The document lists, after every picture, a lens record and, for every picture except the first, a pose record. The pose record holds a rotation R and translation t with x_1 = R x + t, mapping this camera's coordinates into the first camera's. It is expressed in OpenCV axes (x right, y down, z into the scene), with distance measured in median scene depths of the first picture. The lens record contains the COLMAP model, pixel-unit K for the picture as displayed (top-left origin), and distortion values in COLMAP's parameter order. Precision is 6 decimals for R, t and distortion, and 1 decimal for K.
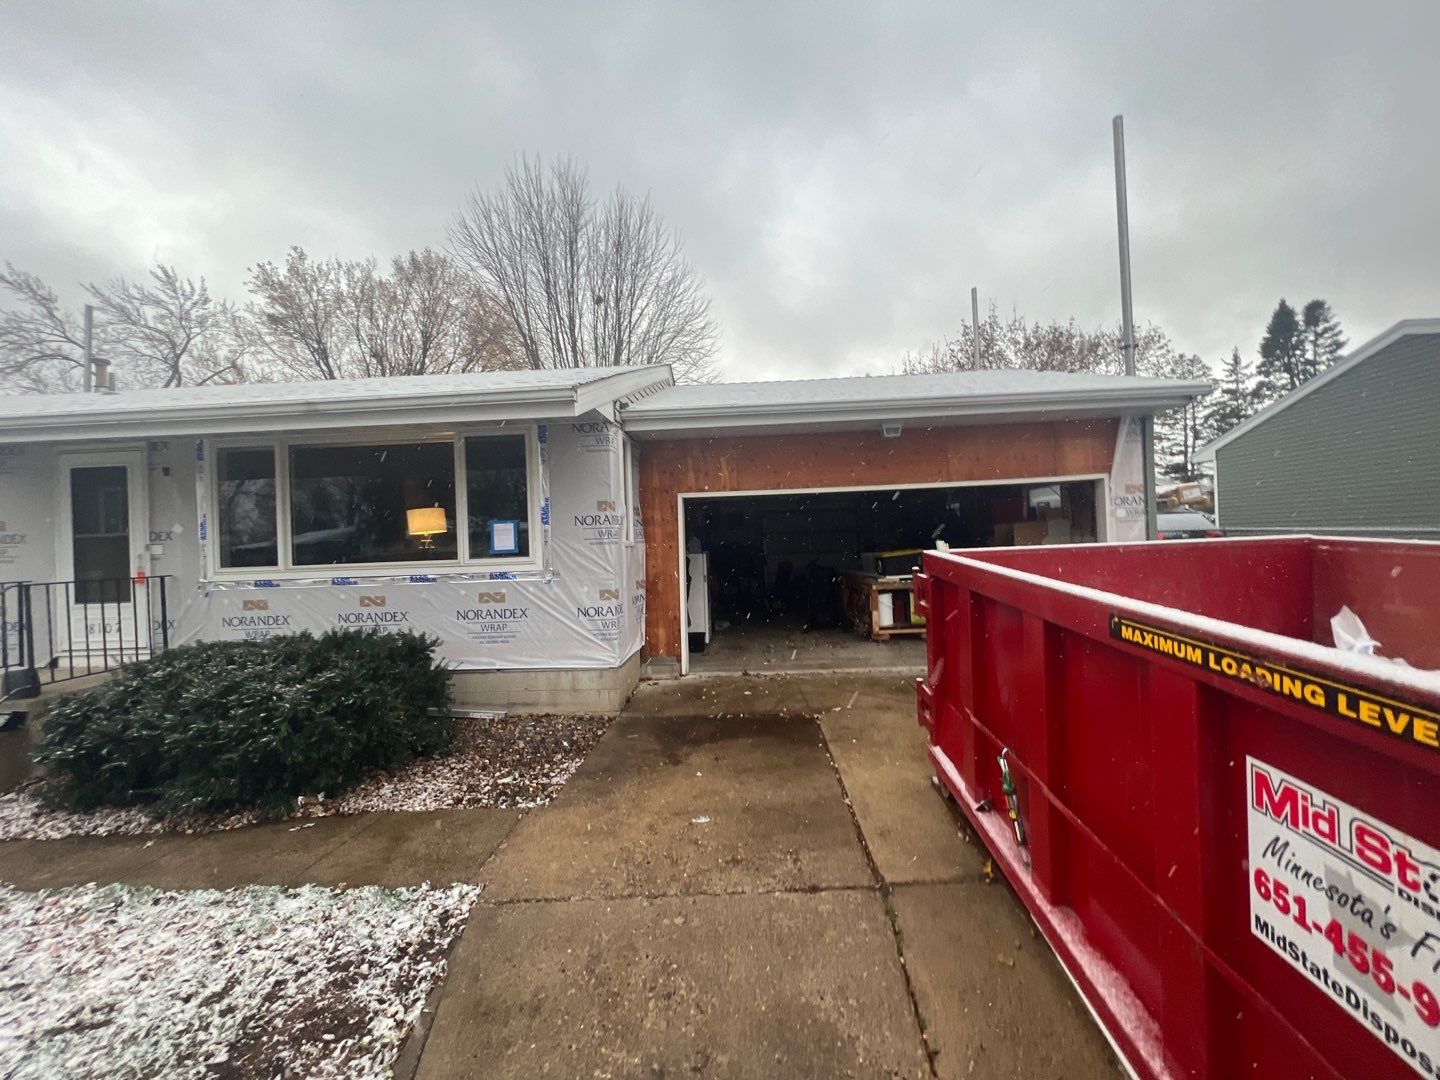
lens RADIAL K [[582.9, 0, 720.0], [0, 582.9, 540.0], [0, 0, 1]] dist [-0.003034, -0.000310]
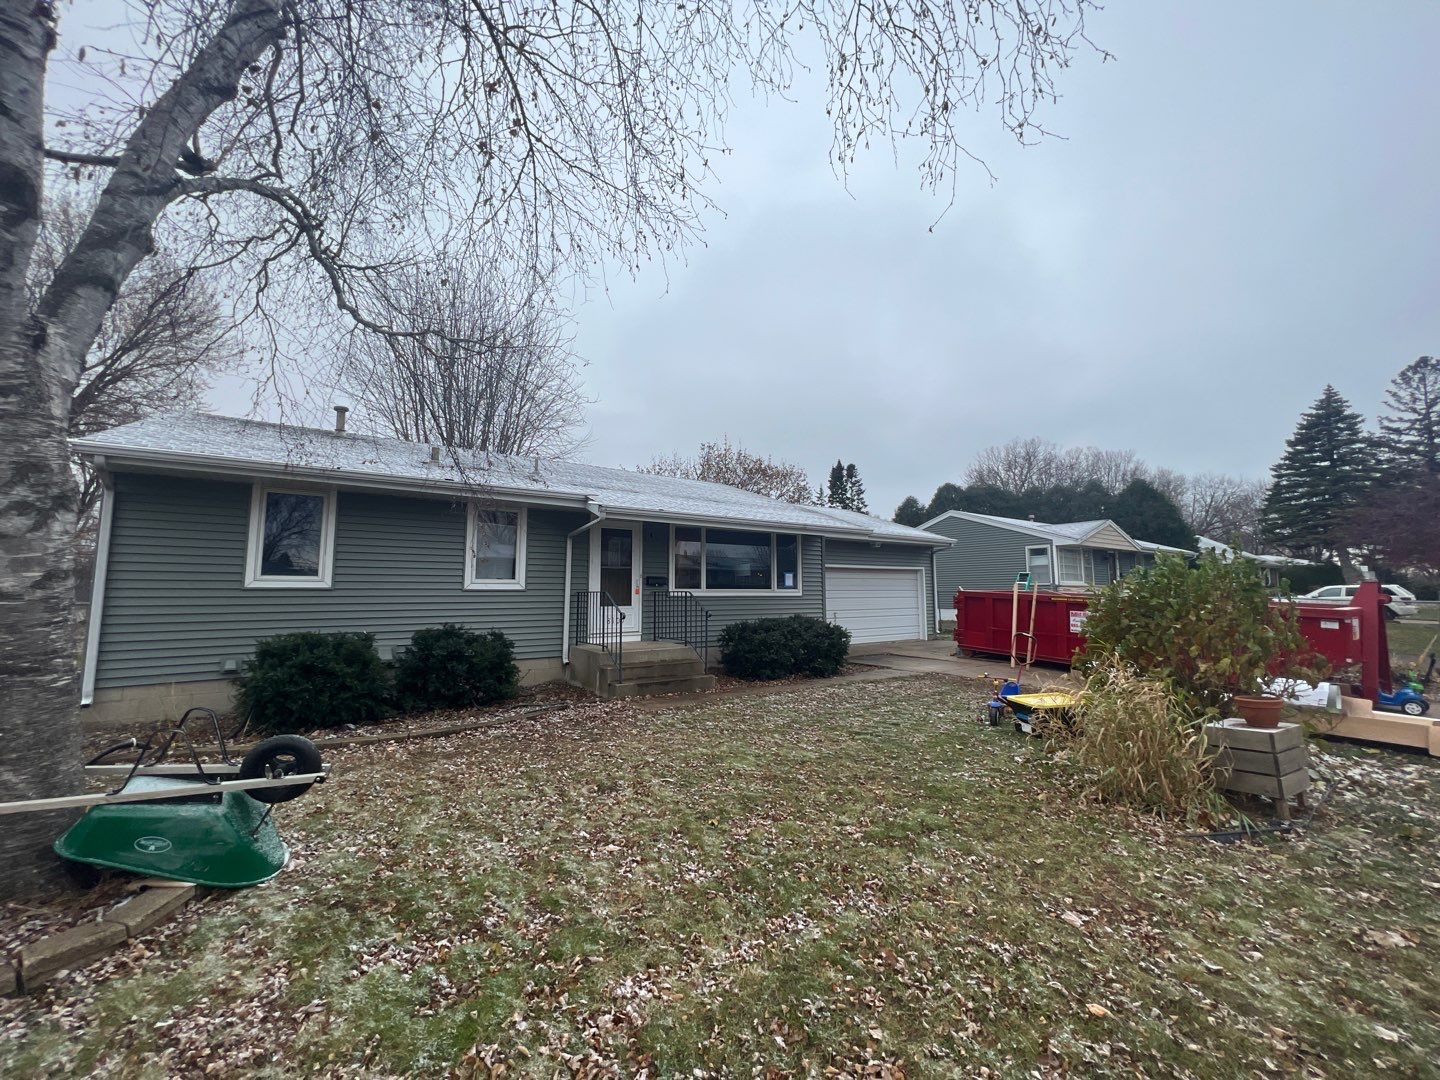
lens RADIAL K [[573.0, 0, 724.2], [0, 573.0, 542.7], [0, 0, 1]] dist [-0.000574, 0.000272]
pose [[0.788849, 0.090901, 0.607828, -0.291970], [-0.032344, 0.993771, -0.106641, 0.014435], [-0.613735, 0.064464, 0.786876, -0.091605]]
